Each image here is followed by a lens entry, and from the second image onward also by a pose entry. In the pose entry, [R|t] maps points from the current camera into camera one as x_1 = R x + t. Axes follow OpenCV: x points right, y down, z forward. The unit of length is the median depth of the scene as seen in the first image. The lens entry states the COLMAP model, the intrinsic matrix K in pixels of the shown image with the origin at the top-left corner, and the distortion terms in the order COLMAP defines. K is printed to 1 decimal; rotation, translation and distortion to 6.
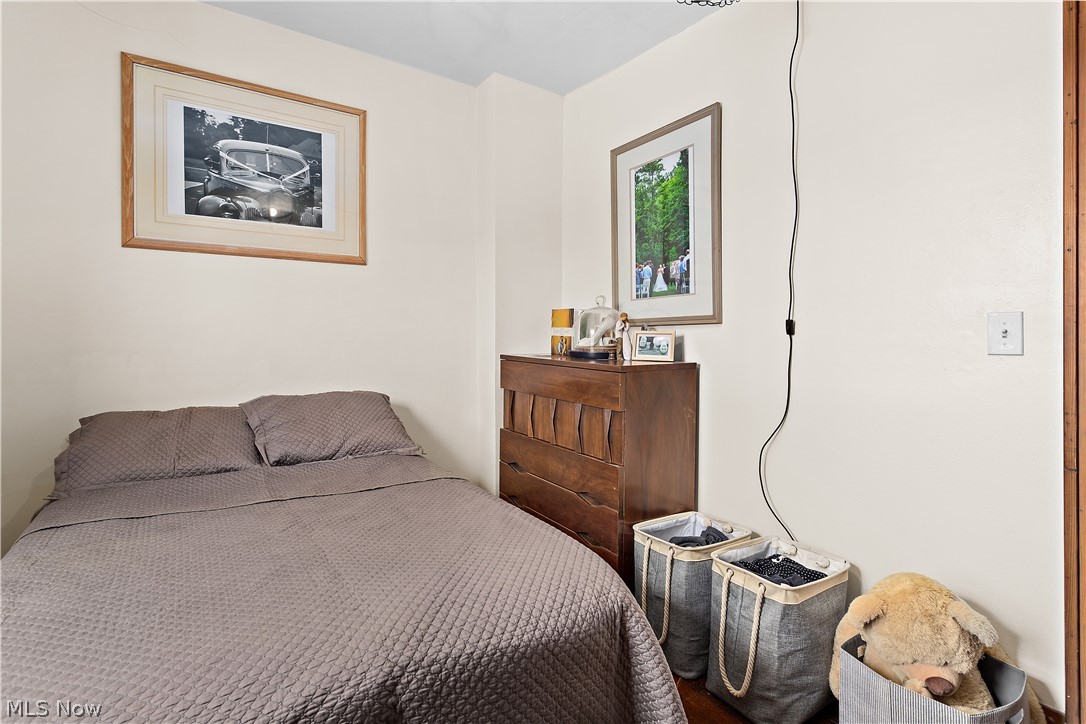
lens RADIAL K [[523.8, 0, 545.1], [0, 523.8, 342.7], [0, 0, 1]] dist [0.005228, -0.000256]
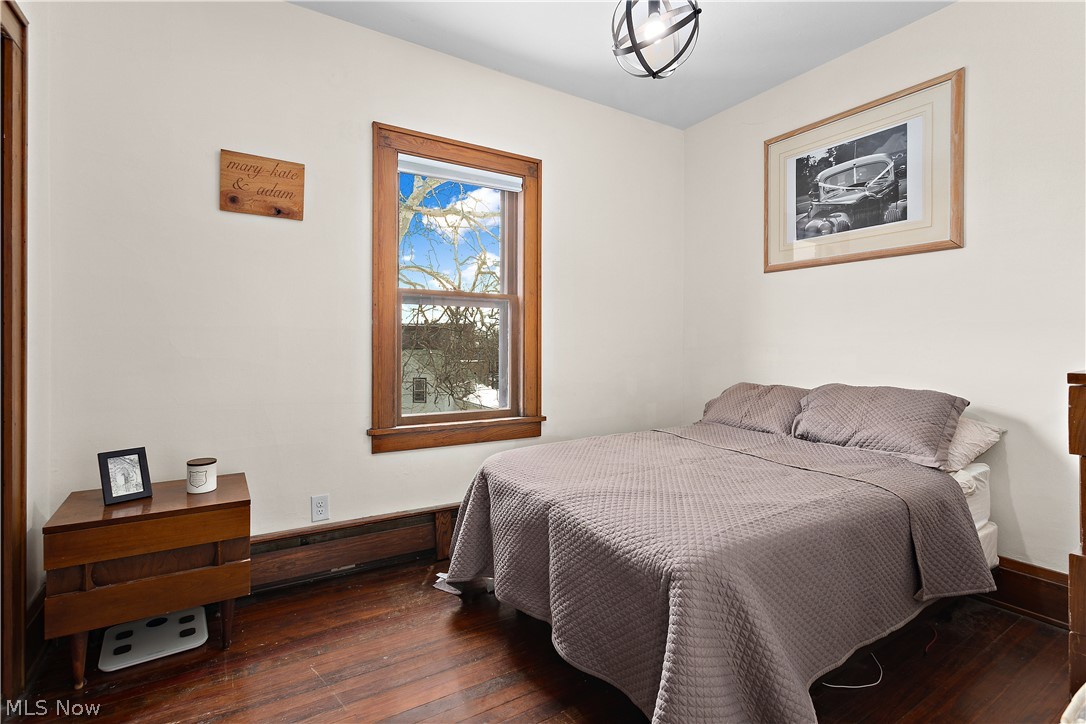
lens RADIAL K [[523.8, 0, 543.0], [0, 523.8, 351.7], [0, 0, 1]] dist [0.005228, -0.000256]
pose [[-0.042871, 0.018862, -0.998903, 0.634121], [-0.006804, 0.999793, 0.019171, 0.012676], [0.999057, 0.007619, -0.042734, 0.401821]]
